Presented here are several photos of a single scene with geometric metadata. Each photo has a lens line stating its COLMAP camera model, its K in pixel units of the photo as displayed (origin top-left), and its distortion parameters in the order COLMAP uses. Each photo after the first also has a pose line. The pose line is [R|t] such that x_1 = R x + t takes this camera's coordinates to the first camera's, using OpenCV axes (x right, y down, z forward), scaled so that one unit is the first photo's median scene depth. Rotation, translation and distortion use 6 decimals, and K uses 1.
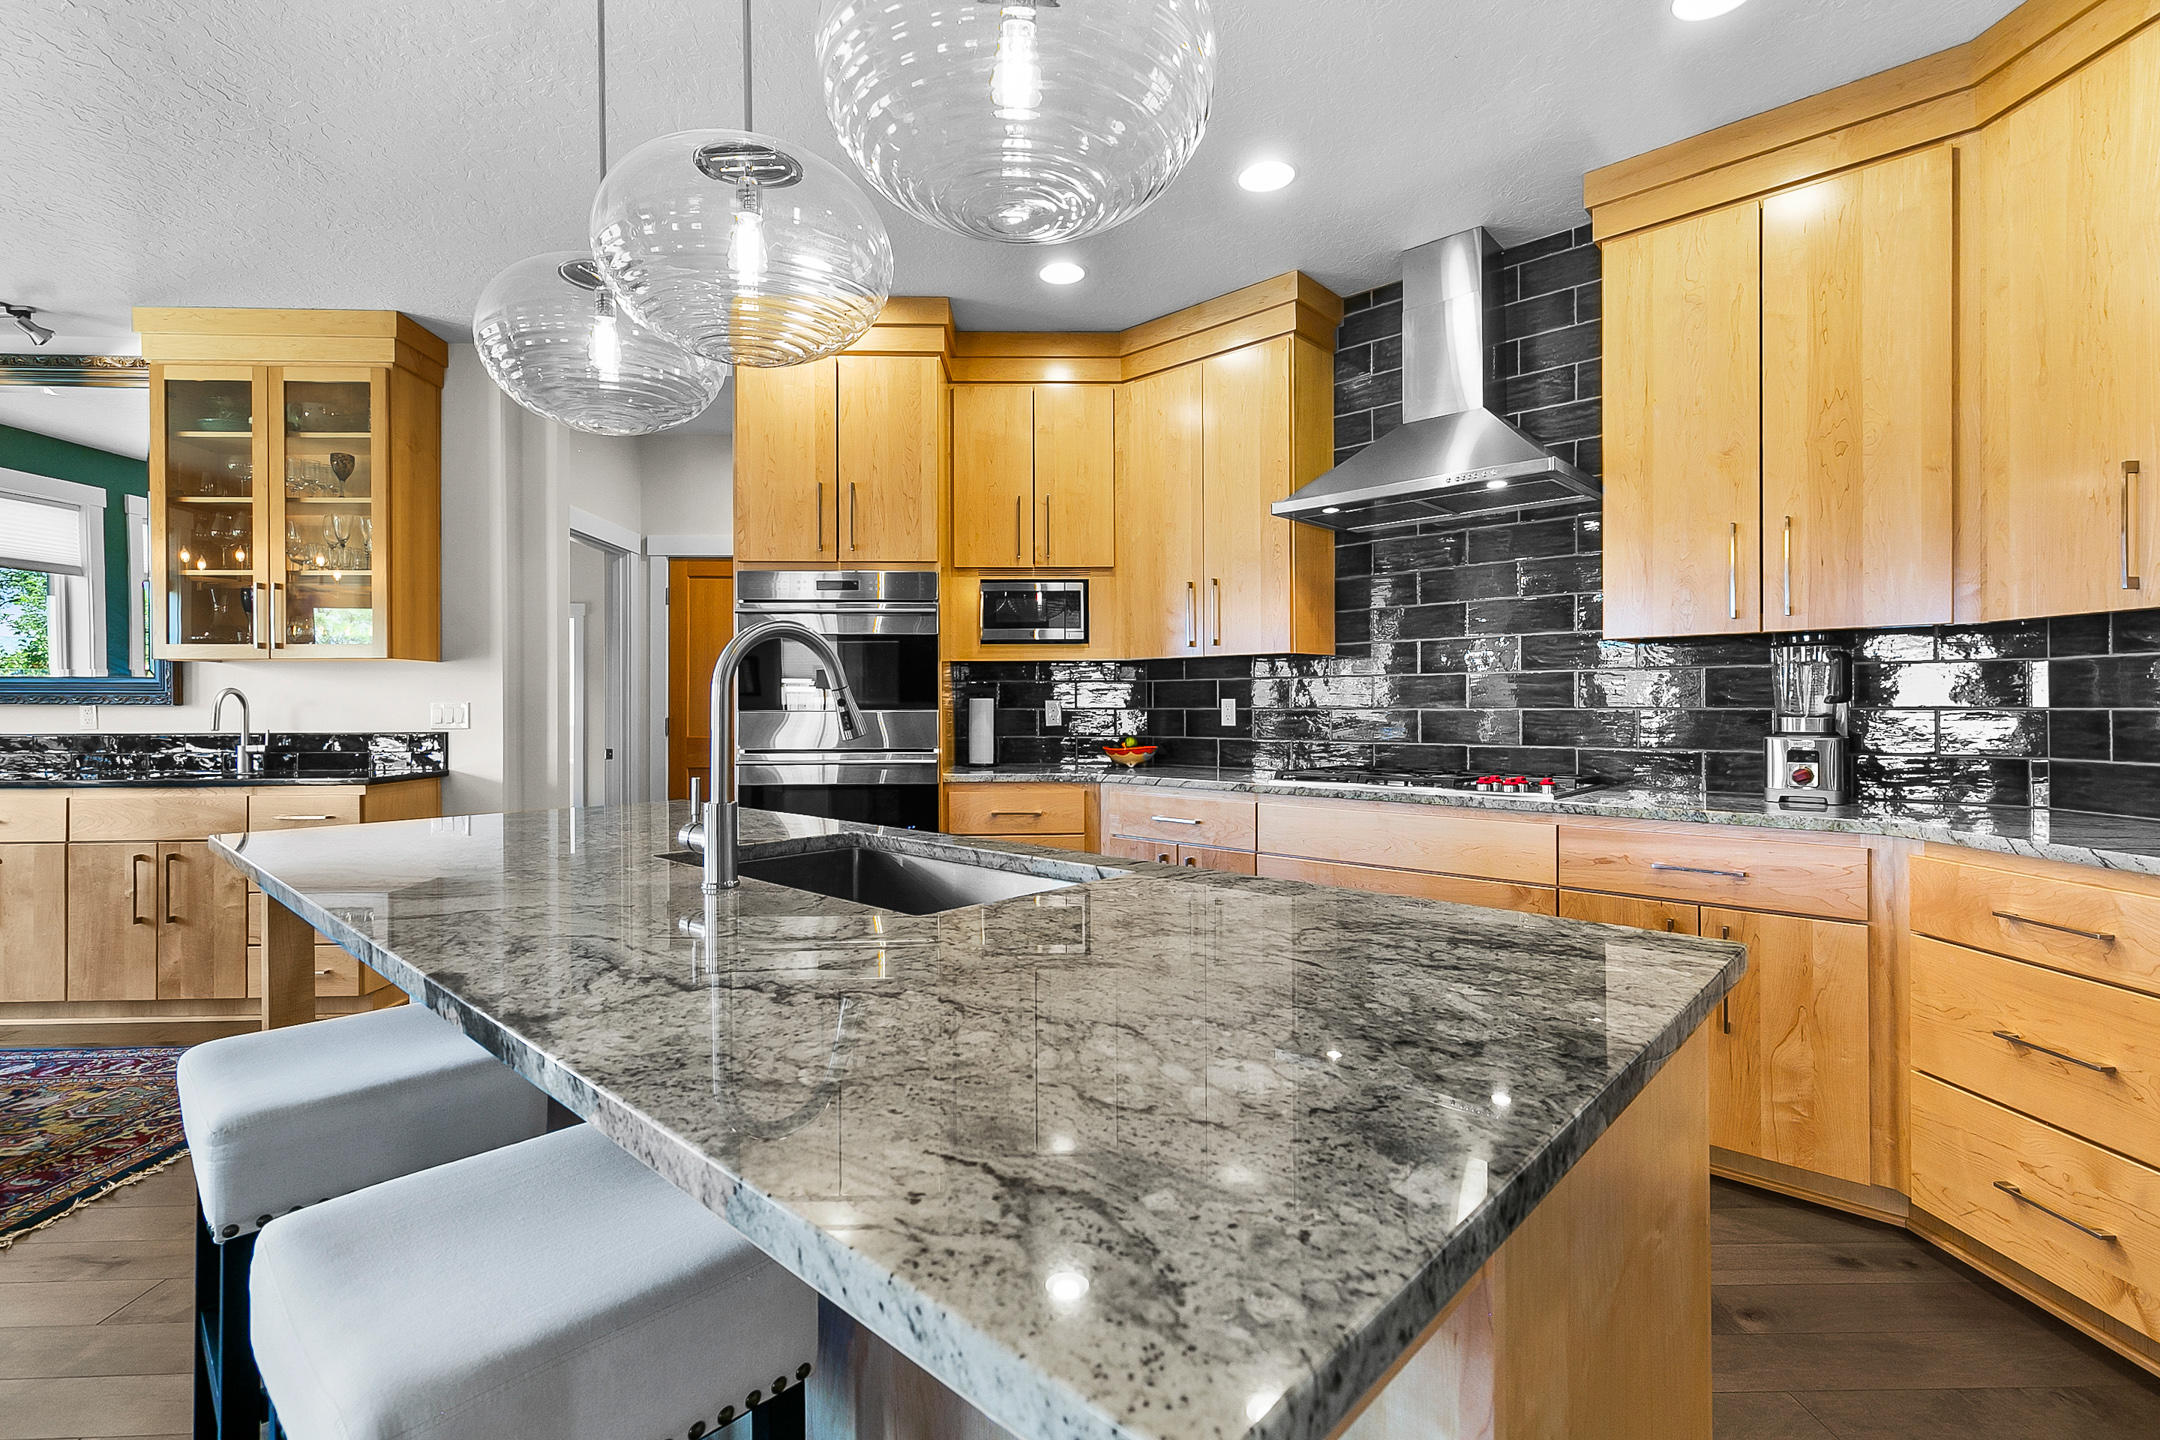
lens RADIAL K [[983.3, 0, 1071.6], [0, 983.3, 702.1], [0, 0, 1]] dist [0.003630, 0.000953]
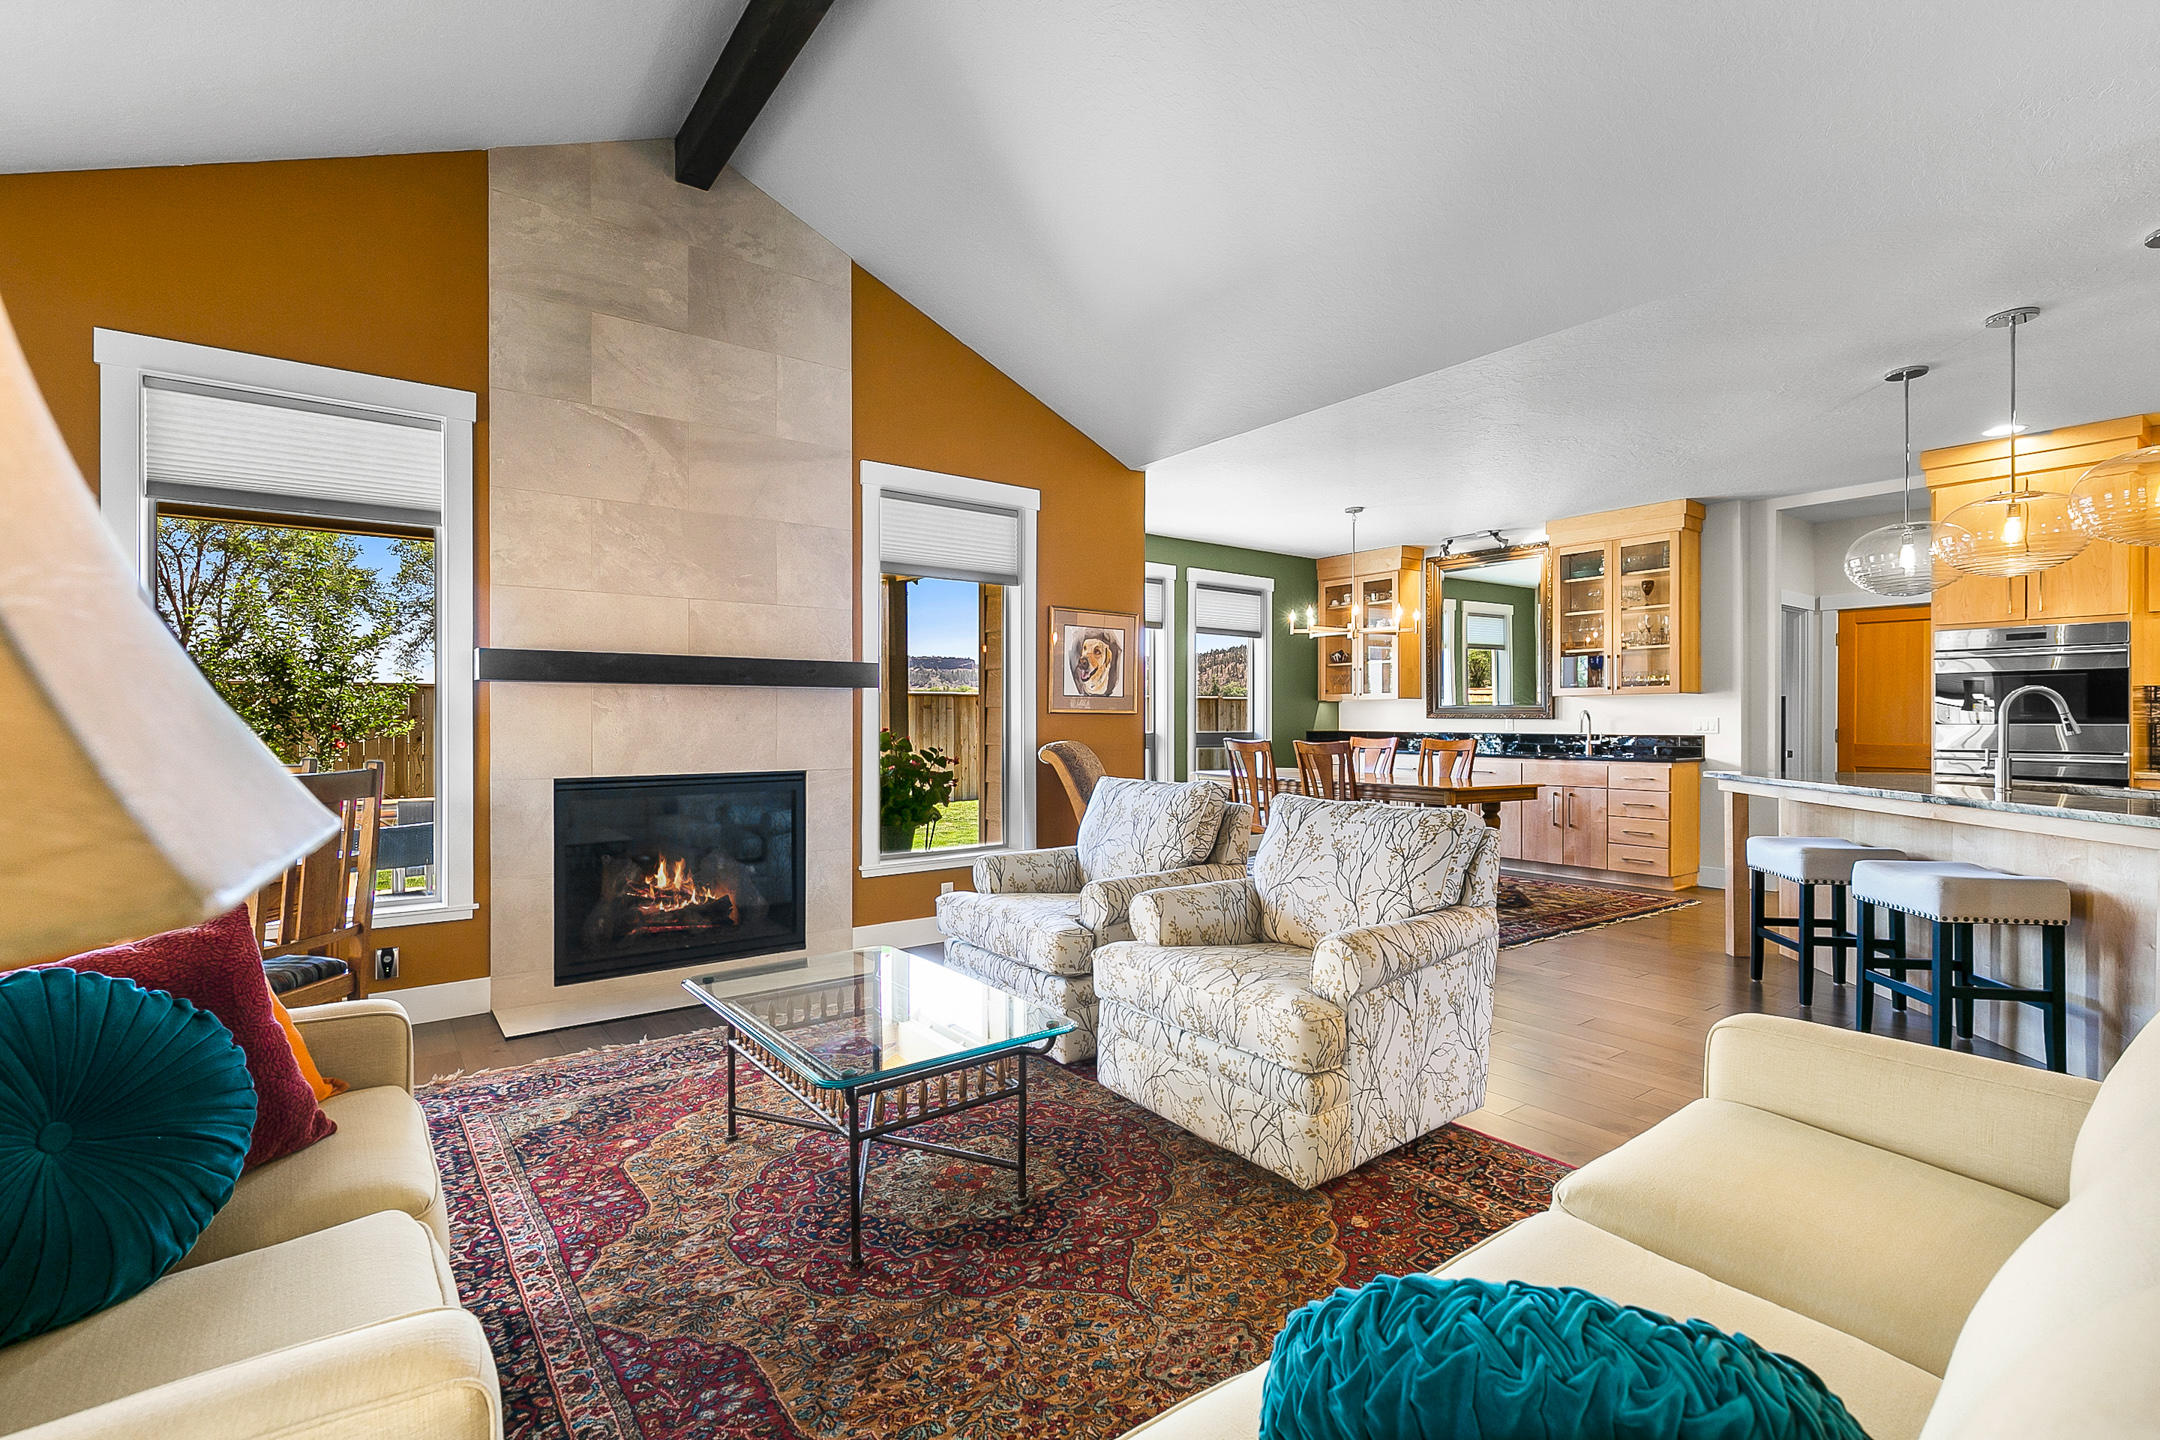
lens RADIAL K [[967.1, 0, 1082.1], [0, 967.1, 721.4], [0, 0, 1]] dist [0.001556, -0.000466]
pose [[0.576284, 0.003971, -0.817240, 0.122038], [0.000122, 0.999988, 0.004946, -0.001976], [0.817249, -0.002950, 0.576277, -0.938446]]
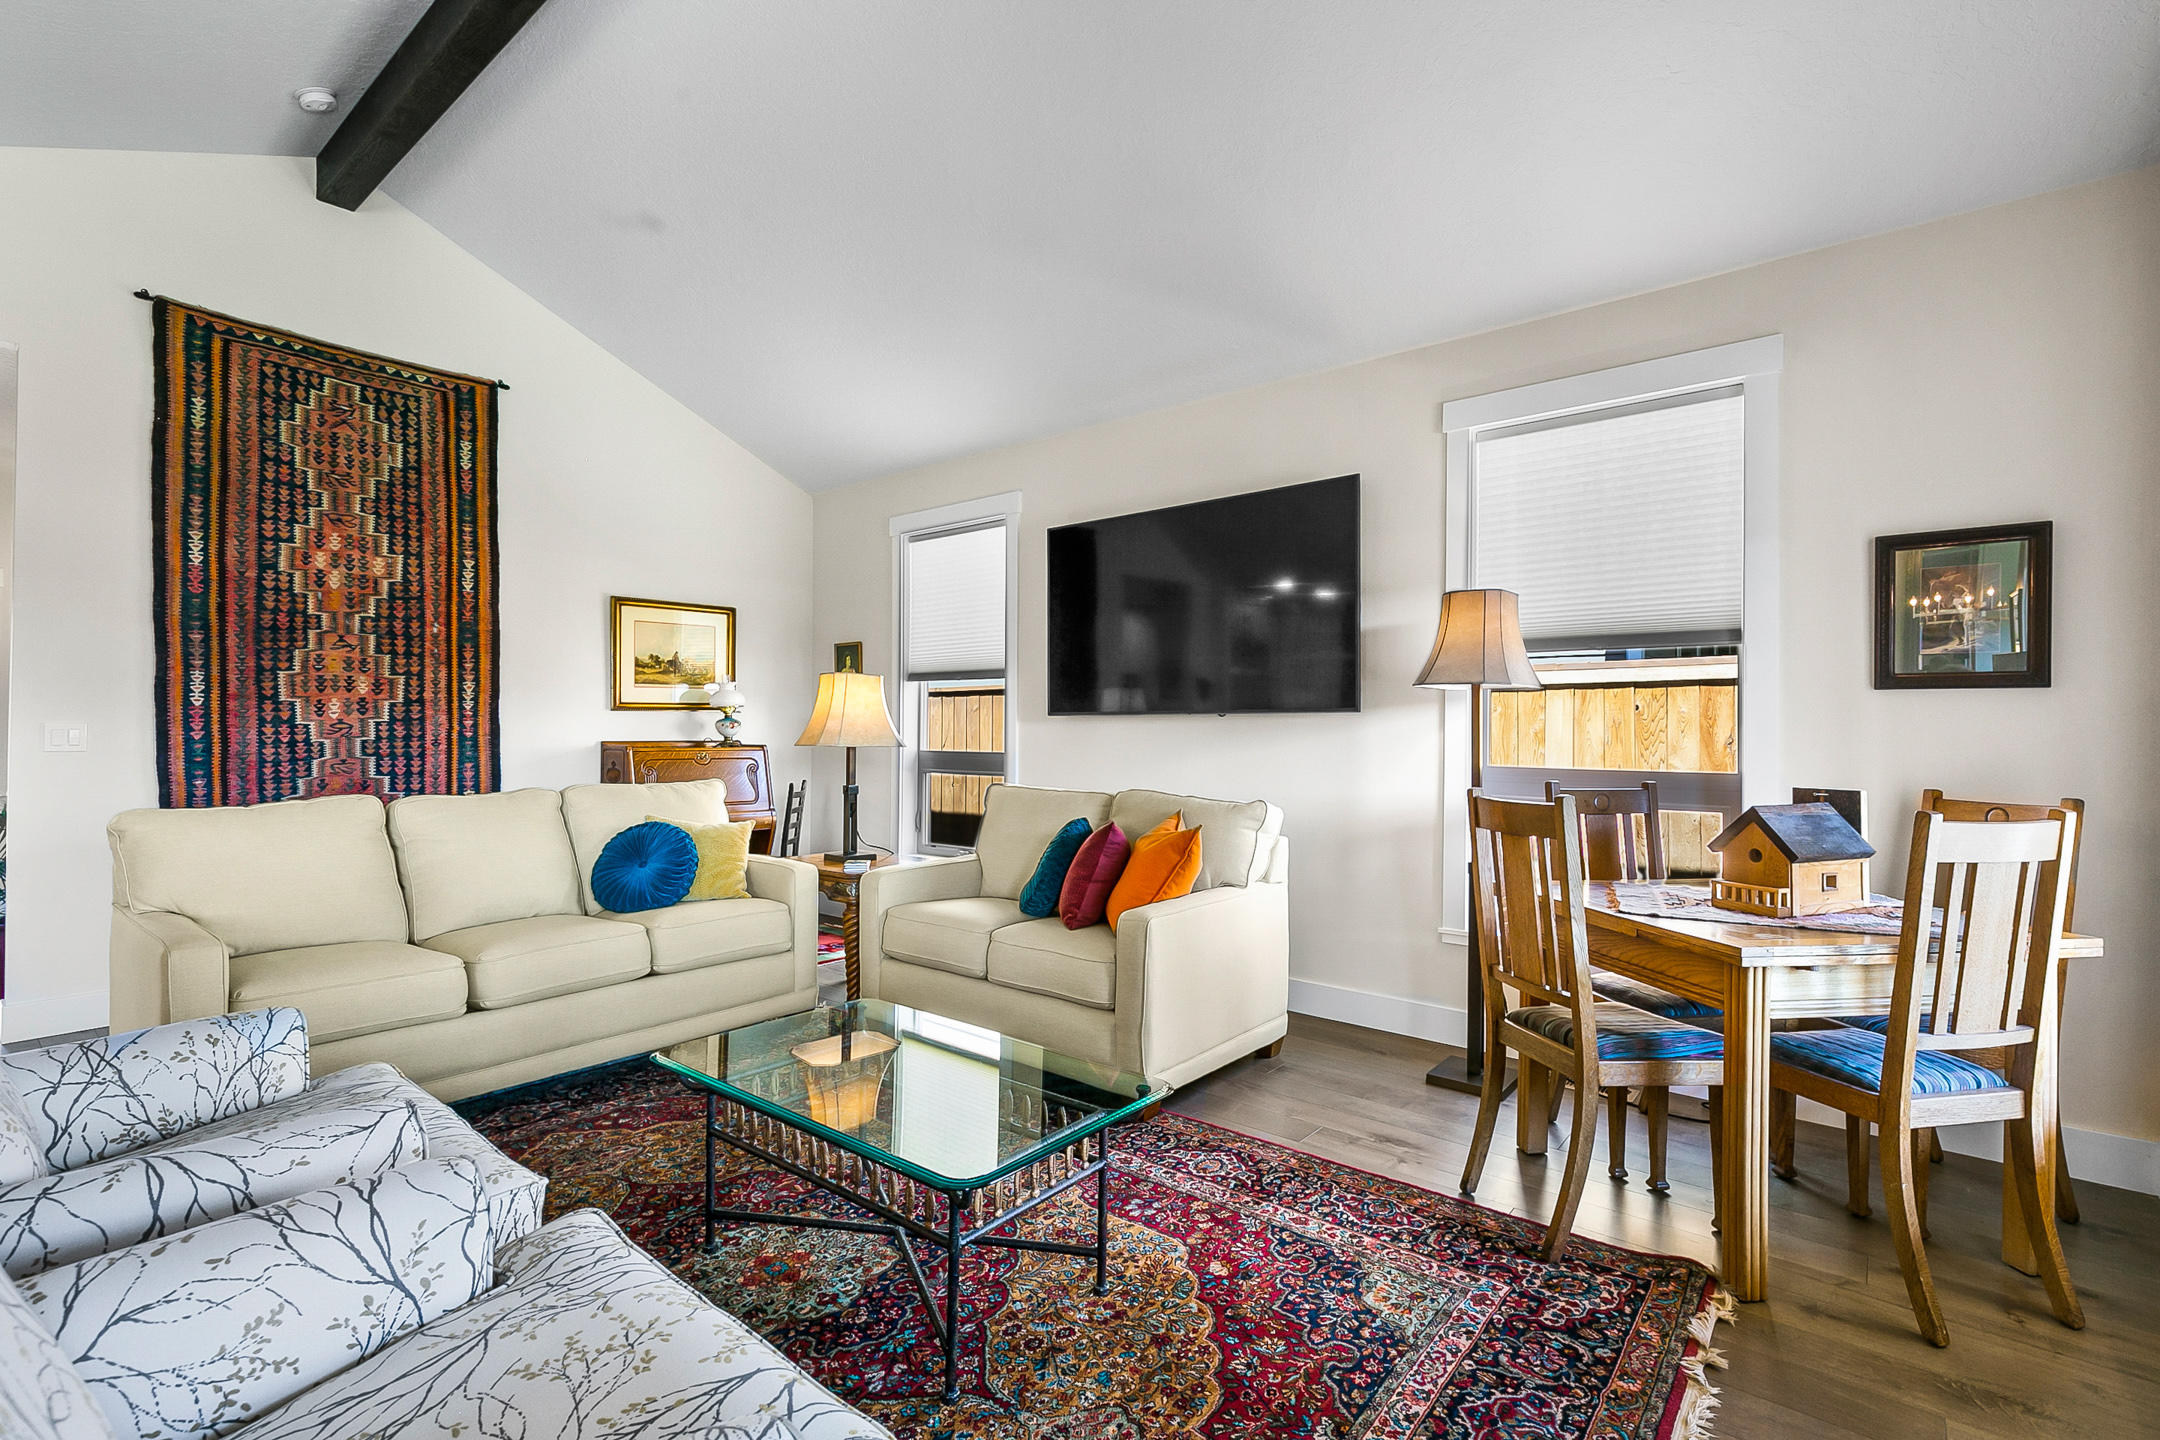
lens RADIAL K [[975.7, 0, 1080.1], [0, 975.7, 715.8], [0, 0, 1]] dist [0.004714, -0.000481]
pose [[-0.751878, 0.004364, 0.659287, -0.977390], [-0.007252, 0.999863, -0.014888, -0.006676], [-0.659262, -0.015975, -0.751744, -0.304353]]
